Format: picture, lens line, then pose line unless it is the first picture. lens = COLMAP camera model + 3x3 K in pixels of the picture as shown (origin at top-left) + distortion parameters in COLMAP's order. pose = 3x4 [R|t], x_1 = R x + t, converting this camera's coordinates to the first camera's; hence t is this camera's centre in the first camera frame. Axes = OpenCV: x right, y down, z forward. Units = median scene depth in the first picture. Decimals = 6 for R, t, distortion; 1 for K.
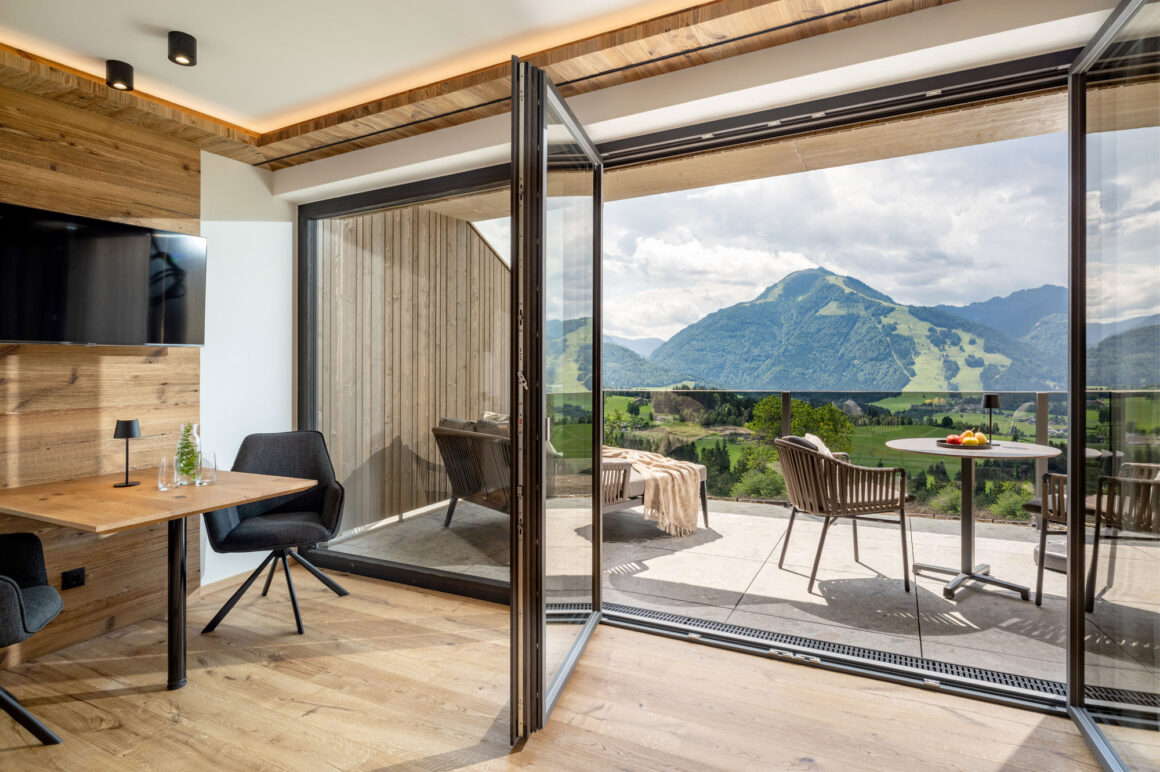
lens RADIAL K [[600.3, 0, 585.8], [0, 600.3, 351.7], [0, 0, 1]] dist [-0.002361, 0.001315]
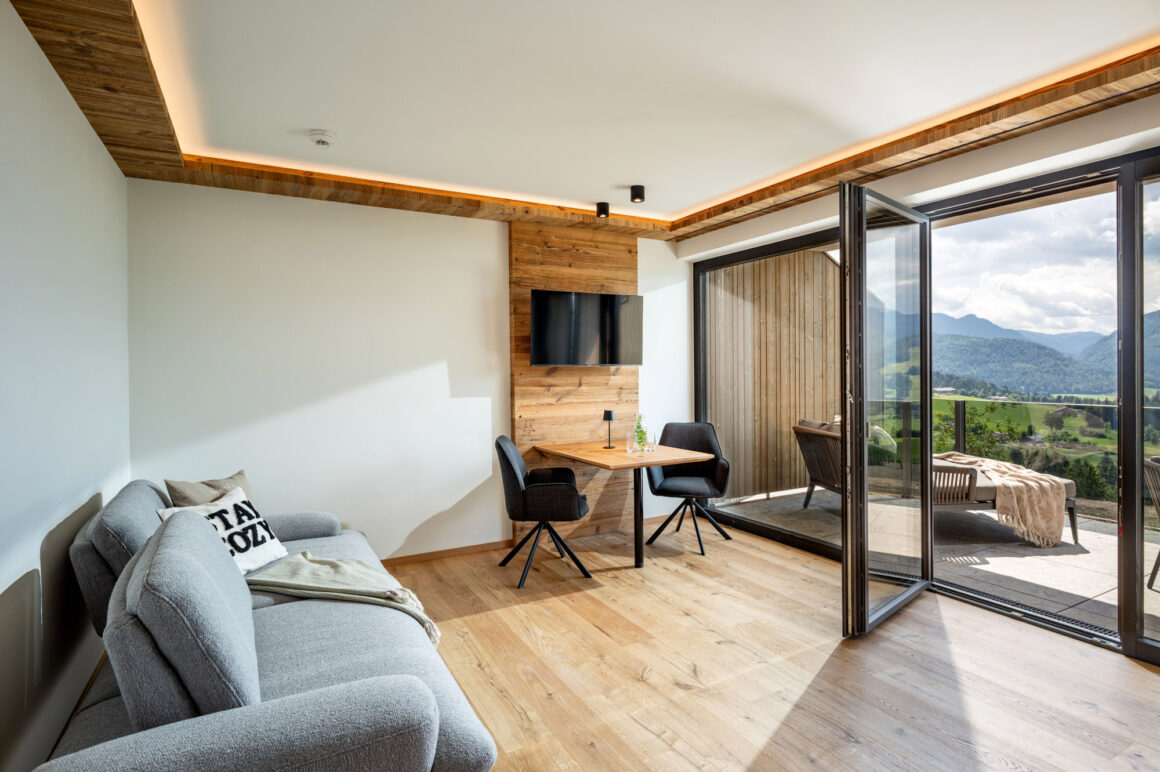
lens RADIAL K [[600.3, 0, 585.8], [0, 600.3, 351.7], [0, 0, 1]] dist [-0.002361, 0.001315]
pose [[0.830875, -0.008427, -0.556395, 0.113177], [0.009508, 0.999954, -0.000946, -0.042593], [0.556377, -0.004504, 0.830917, -0.378292]]
